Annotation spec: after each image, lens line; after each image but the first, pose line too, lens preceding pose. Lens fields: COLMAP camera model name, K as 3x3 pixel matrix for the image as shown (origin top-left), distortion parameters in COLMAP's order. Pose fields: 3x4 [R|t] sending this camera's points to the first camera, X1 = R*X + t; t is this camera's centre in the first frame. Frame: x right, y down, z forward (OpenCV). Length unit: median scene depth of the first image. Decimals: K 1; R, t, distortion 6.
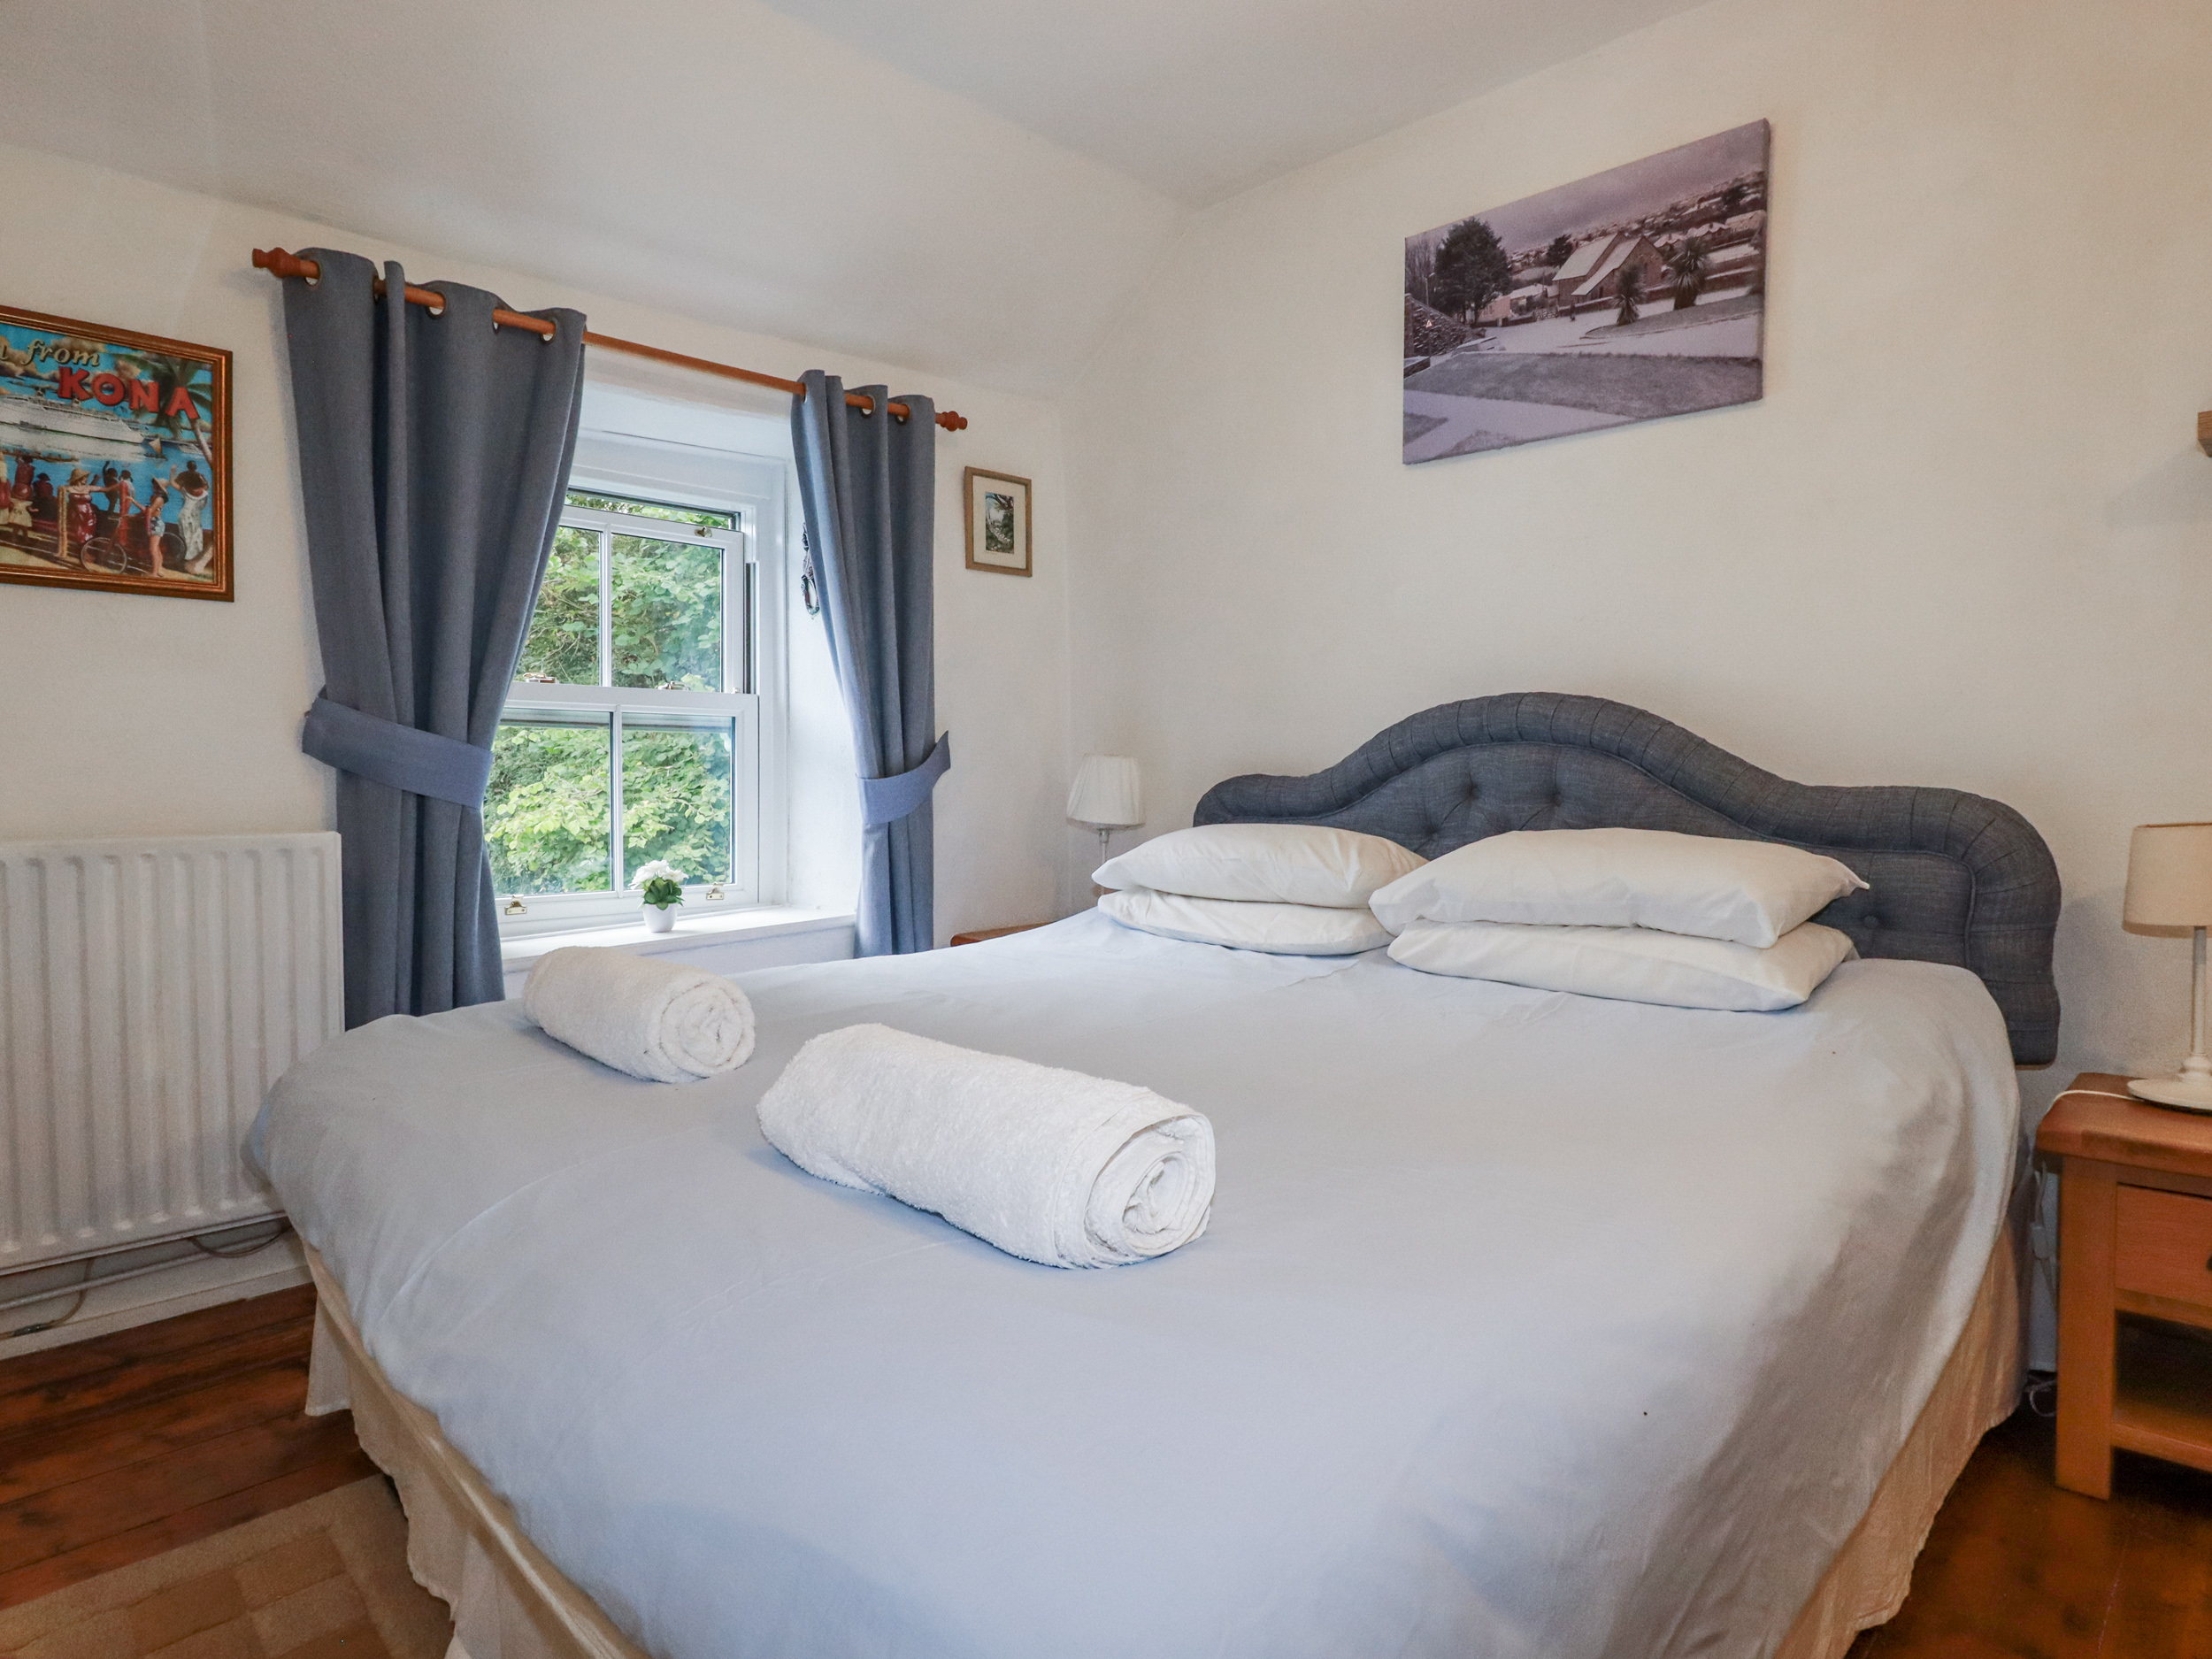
lens RADIAL K [[1232.1, 0, 1106.0], [0, 1232.1, 829.5], [0, 0, 1]] dist [0.001184, -0.019926]
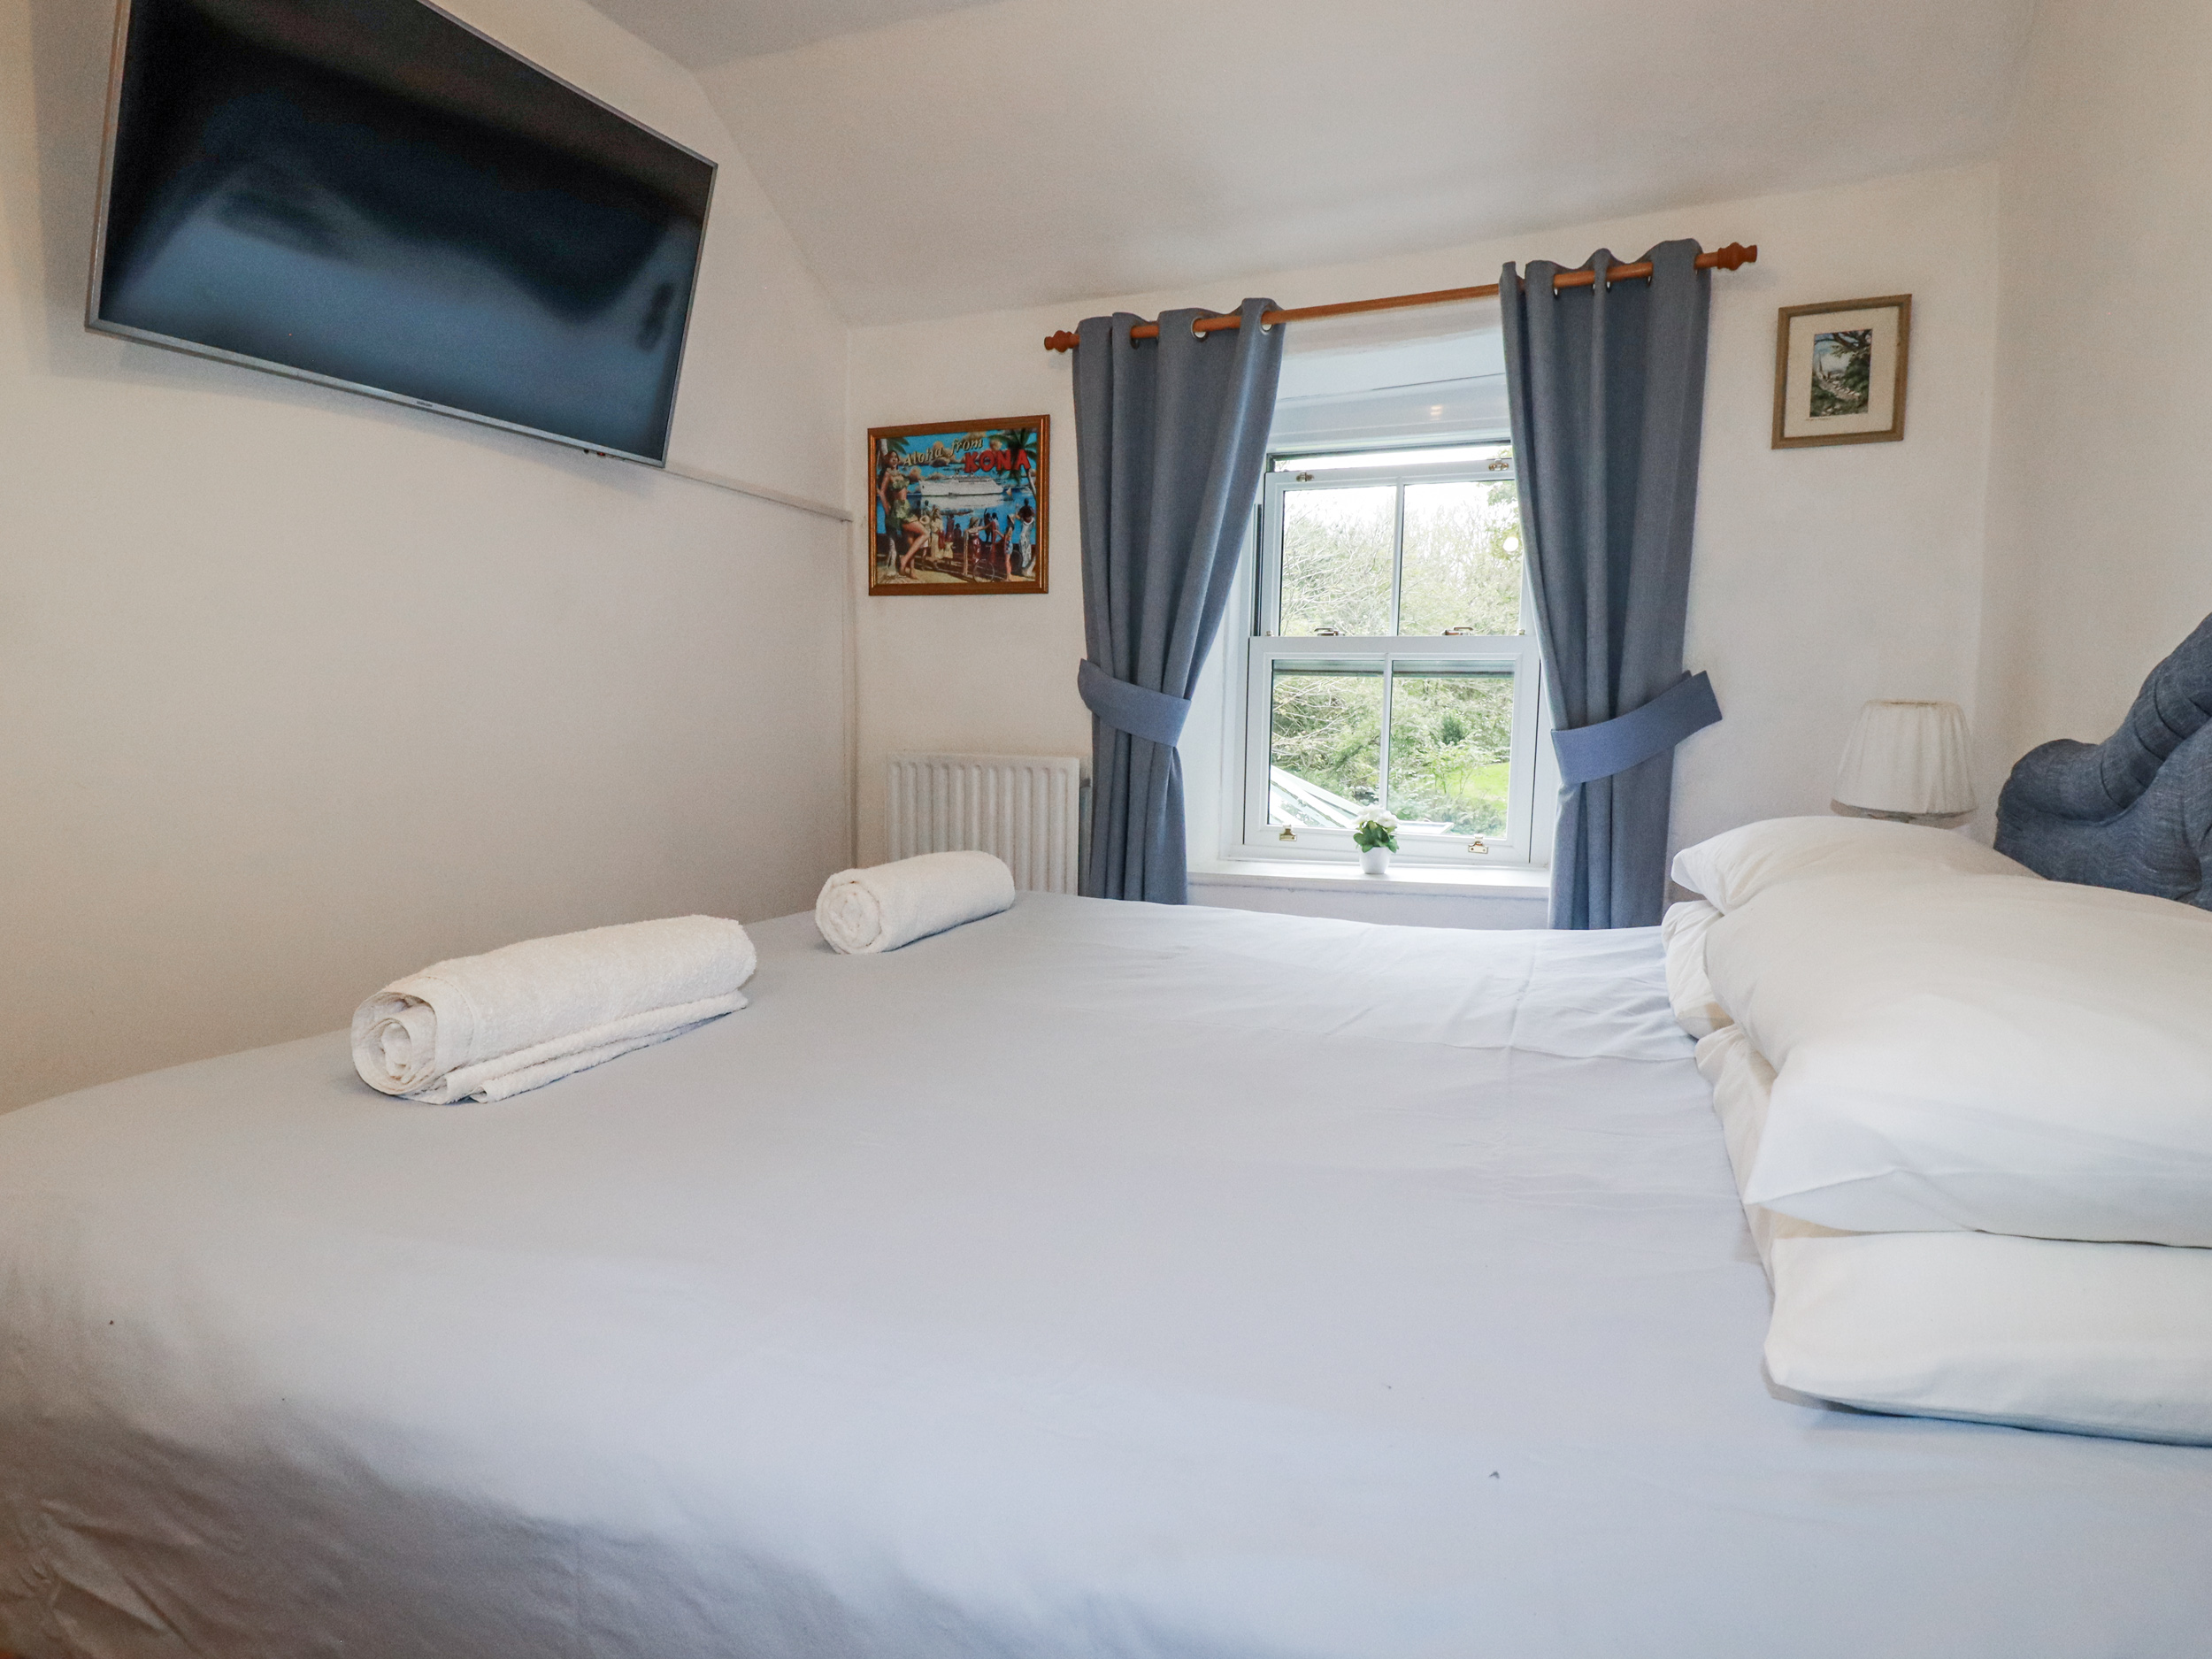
lens RADIAL K [[1232.1, 0, 1106.0], [0, 1232.1, 829.5], [0, 0, 1]] dist [0.001184, -0.019926]
pose [[0.357721, 0.098237, -0.928647, 0.689873], [-0.058098, 0.994866, 0.082862, -0.035128], [0.932020, 0.024311, 0.361592, 0.563241]]
